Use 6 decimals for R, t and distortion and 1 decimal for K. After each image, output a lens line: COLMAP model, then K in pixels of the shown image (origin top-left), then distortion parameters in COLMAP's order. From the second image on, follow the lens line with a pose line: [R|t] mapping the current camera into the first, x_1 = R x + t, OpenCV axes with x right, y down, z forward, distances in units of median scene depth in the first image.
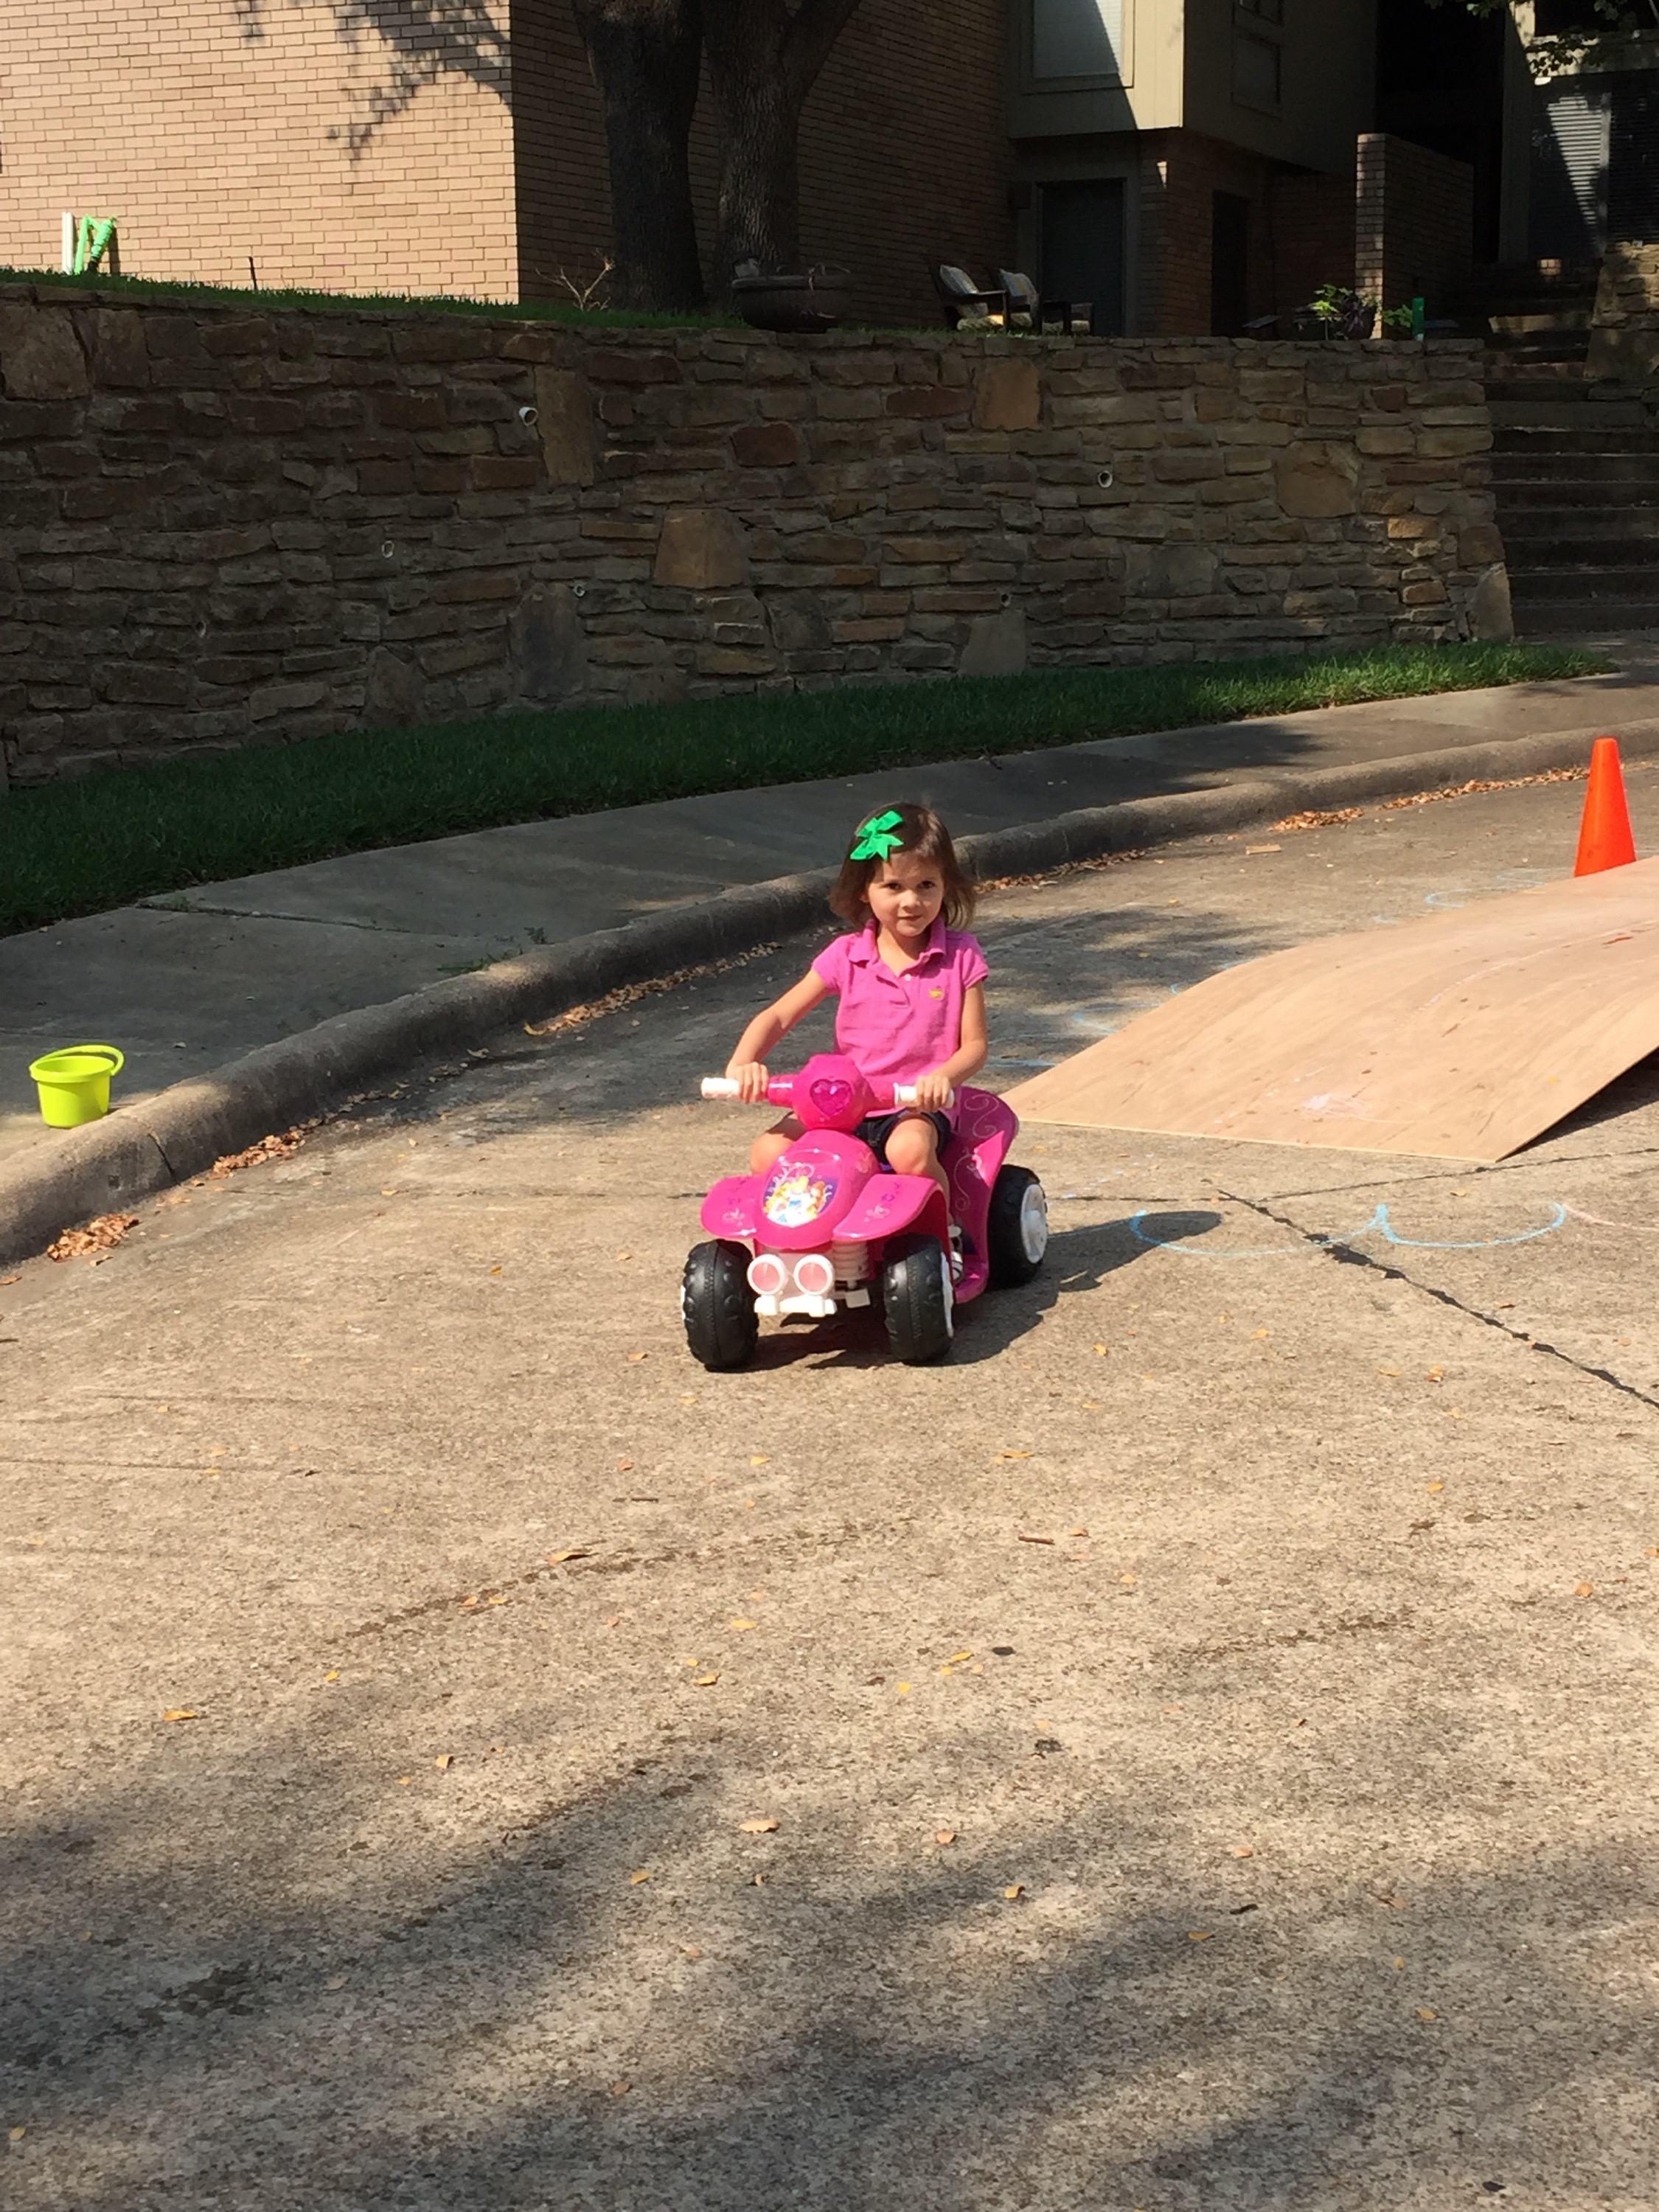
lens RADIAL K [[3240.4, 0, 820.9], [0, 3240.4, 1107.3], [0, 0, 1]] dist [0.069557, 0.000000]
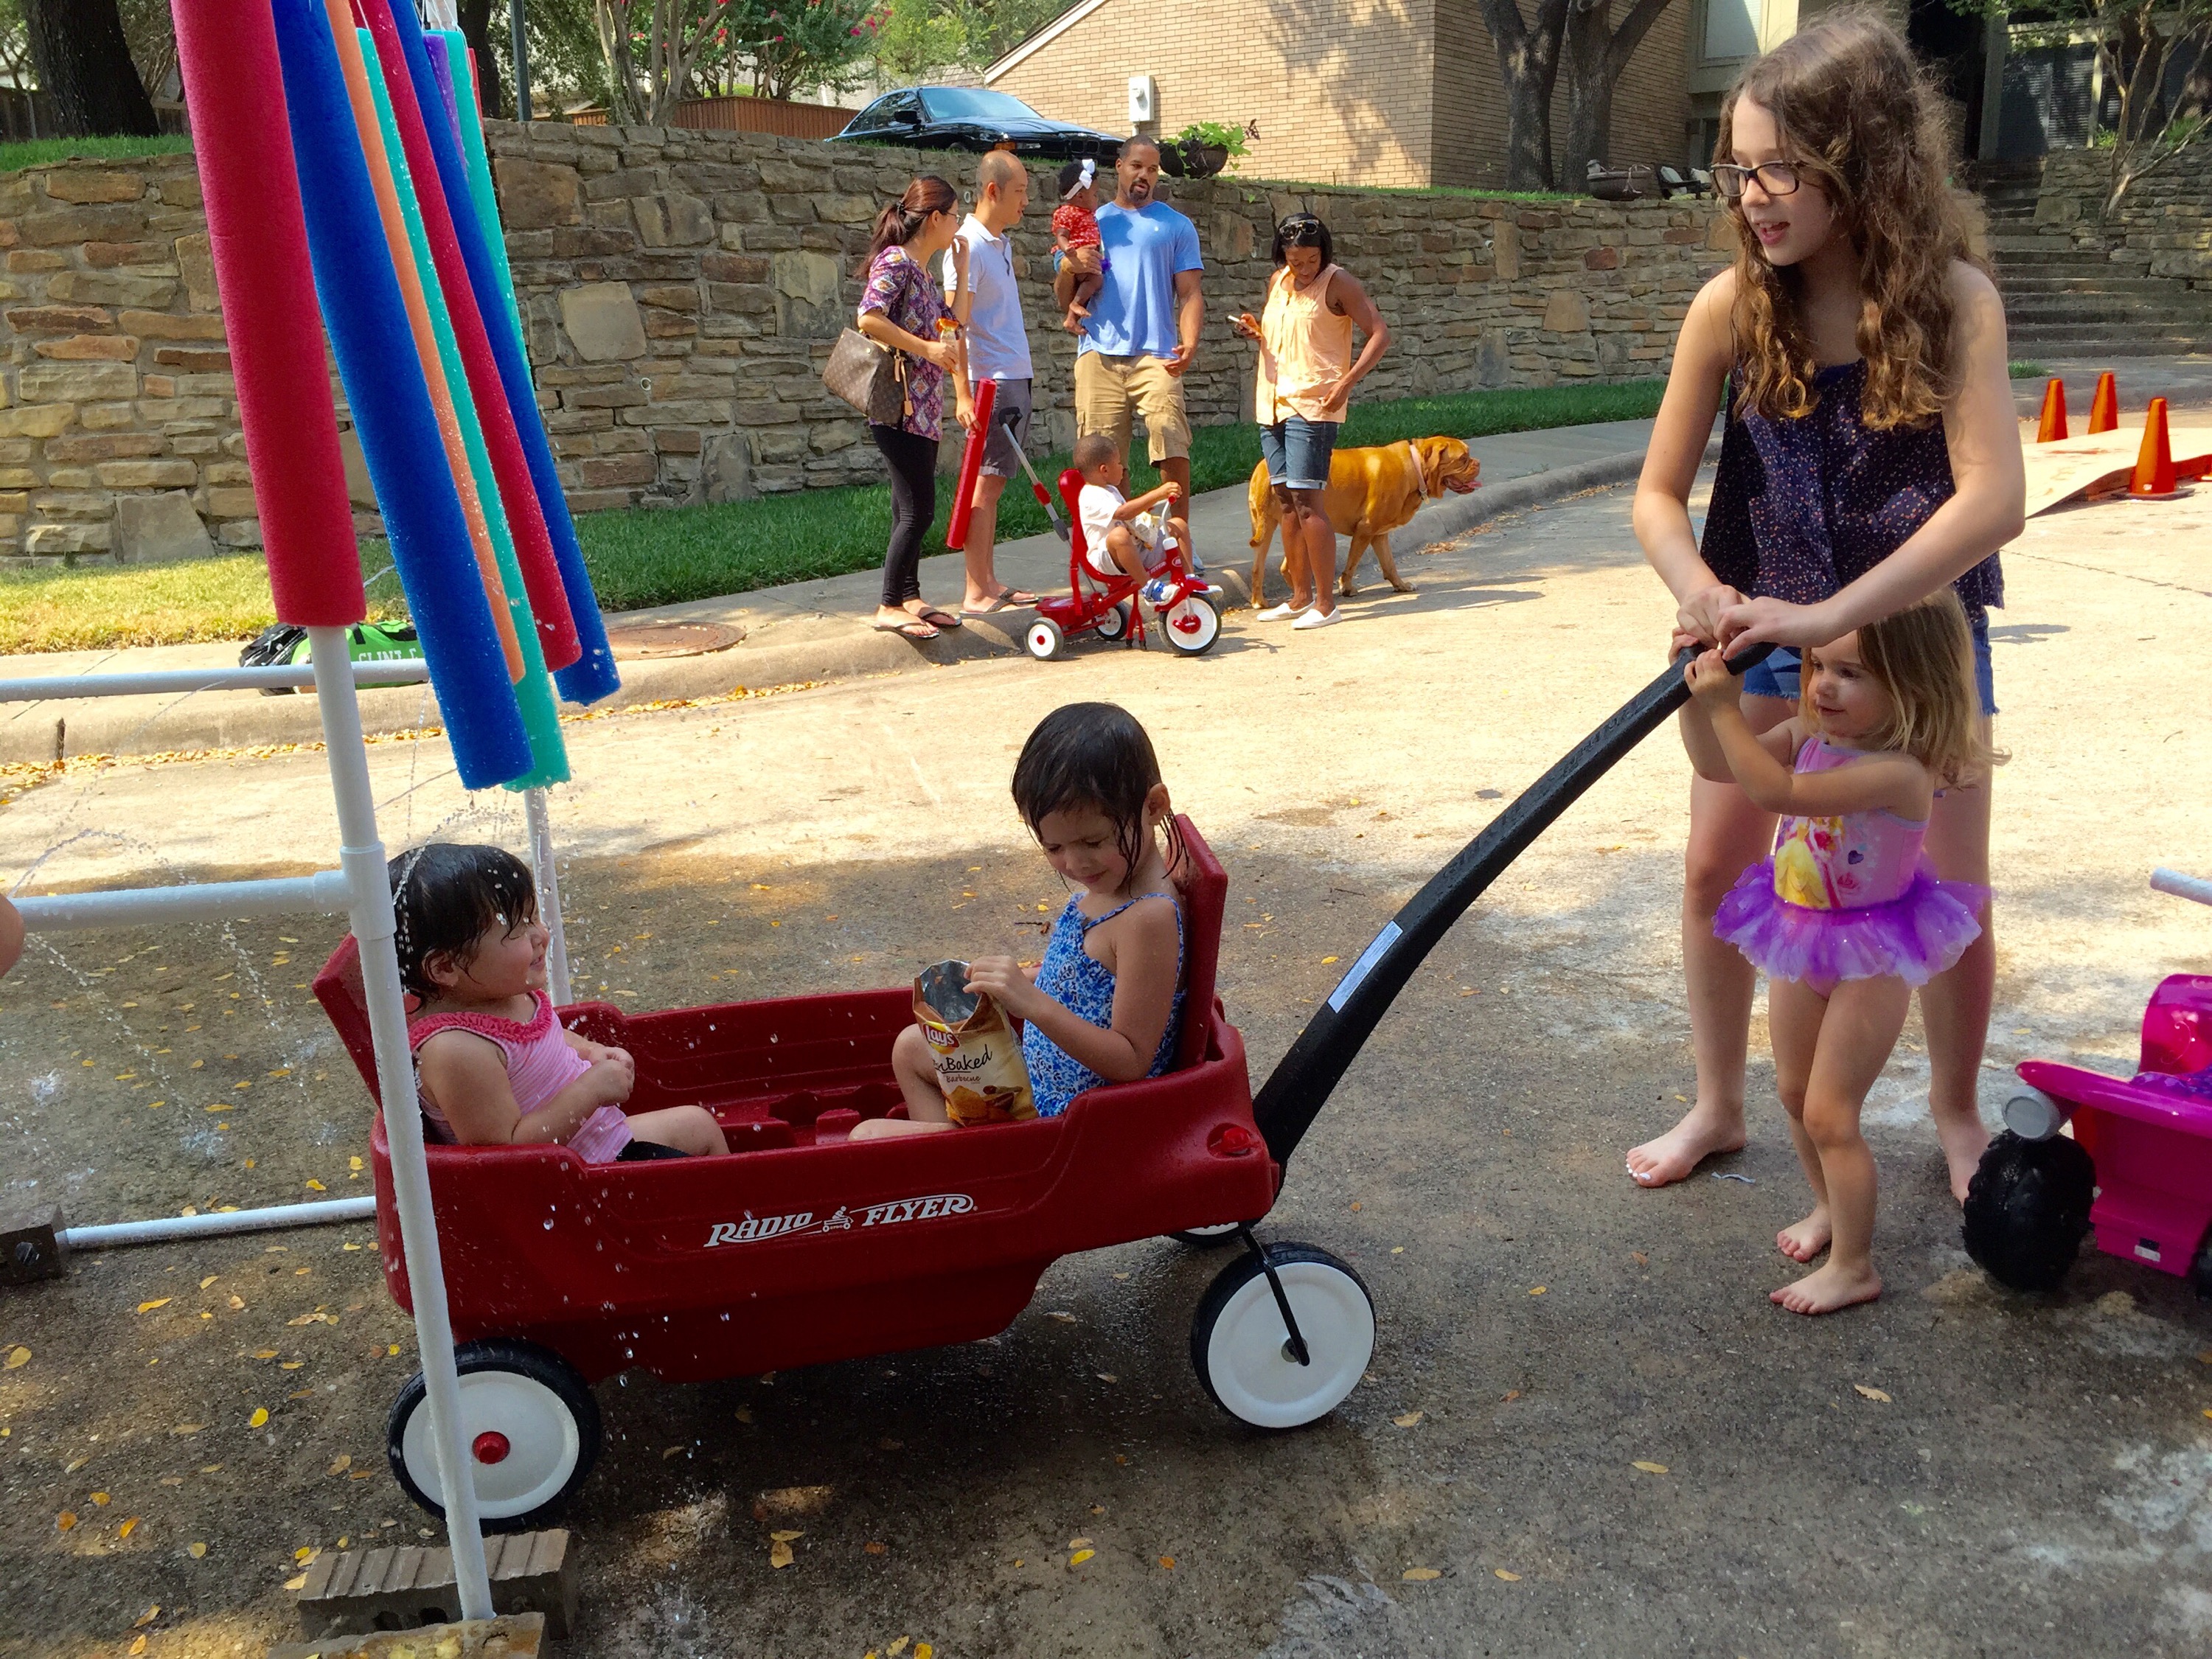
lens RADIAL K [[1893.8, 0, 1113.8], [0, 1893.8, 831.8], [0, 0, 1]] dist [0.046363, -0.007585]
pose [[0.980716, 0.046052, -0.189933, -0.075938], [-0.031136, 0.996245, 0.080781, 0.065875], [0.192940, -0.073310, 0.978468, -0.247082]]
